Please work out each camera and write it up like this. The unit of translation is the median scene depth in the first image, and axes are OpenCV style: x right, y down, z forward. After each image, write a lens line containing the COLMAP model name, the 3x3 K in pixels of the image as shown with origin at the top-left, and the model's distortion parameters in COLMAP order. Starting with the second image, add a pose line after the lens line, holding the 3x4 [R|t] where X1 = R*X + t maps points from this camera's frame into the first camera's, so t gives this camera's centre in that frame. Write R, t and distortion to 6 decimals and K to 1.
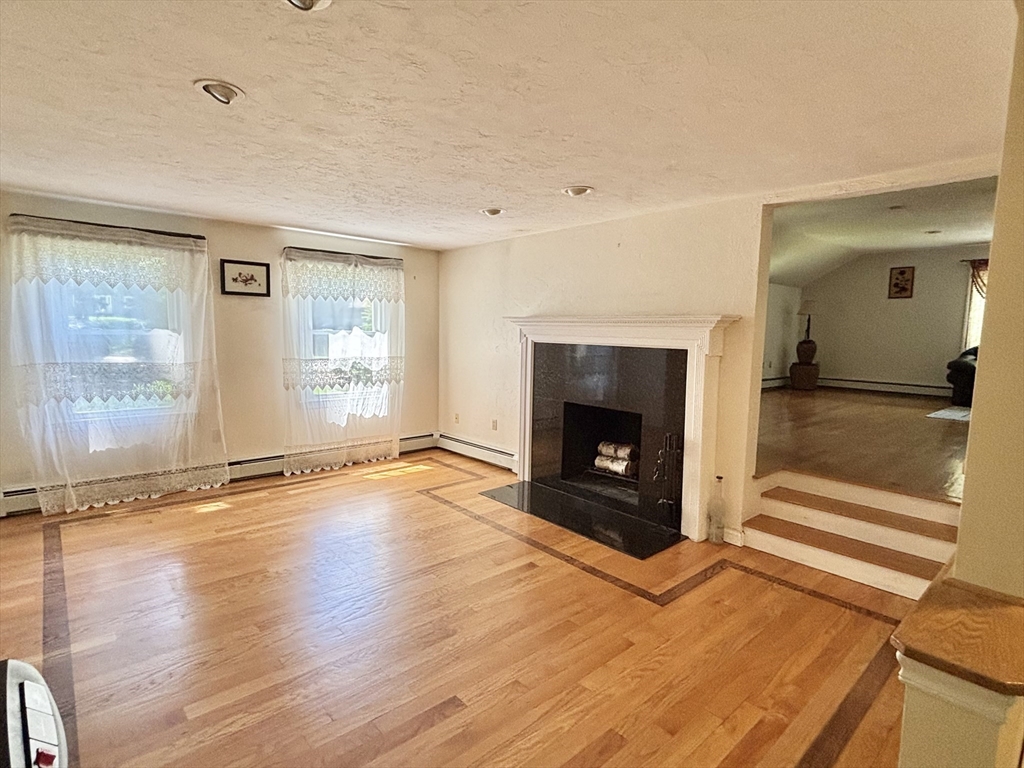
lens RADIAL K [[529.9, 0, 513.0], [0, 529.9, 389.8], [0, 0, 1]] dist [0.002276, -0.003538]
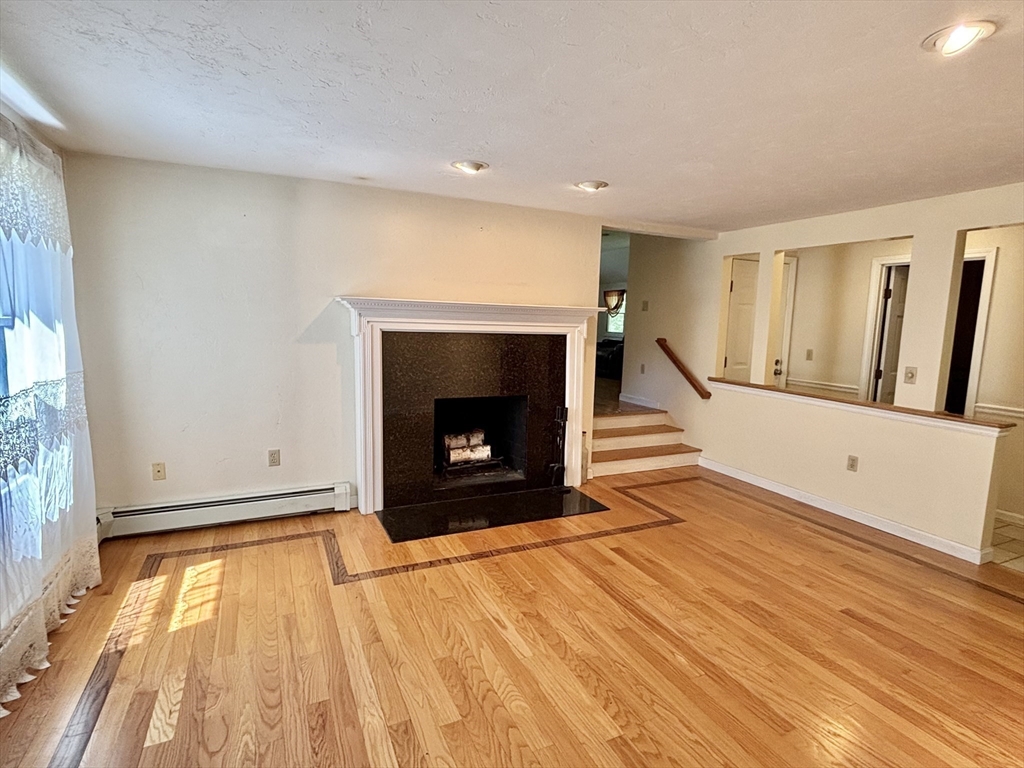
lens RADIAL K [[529.9, 0, 515.6], [0, 529.9, 377.0], [0, 0, 1]] dist [0.002276, -0.003538]
pose [[0.278104, -0.124735, 0.952418, -0.711579], [0.088798, 0.990625, 0.103811, -0.095375], [-0.956438, 0.055702, 0.286573, 0.641842]]
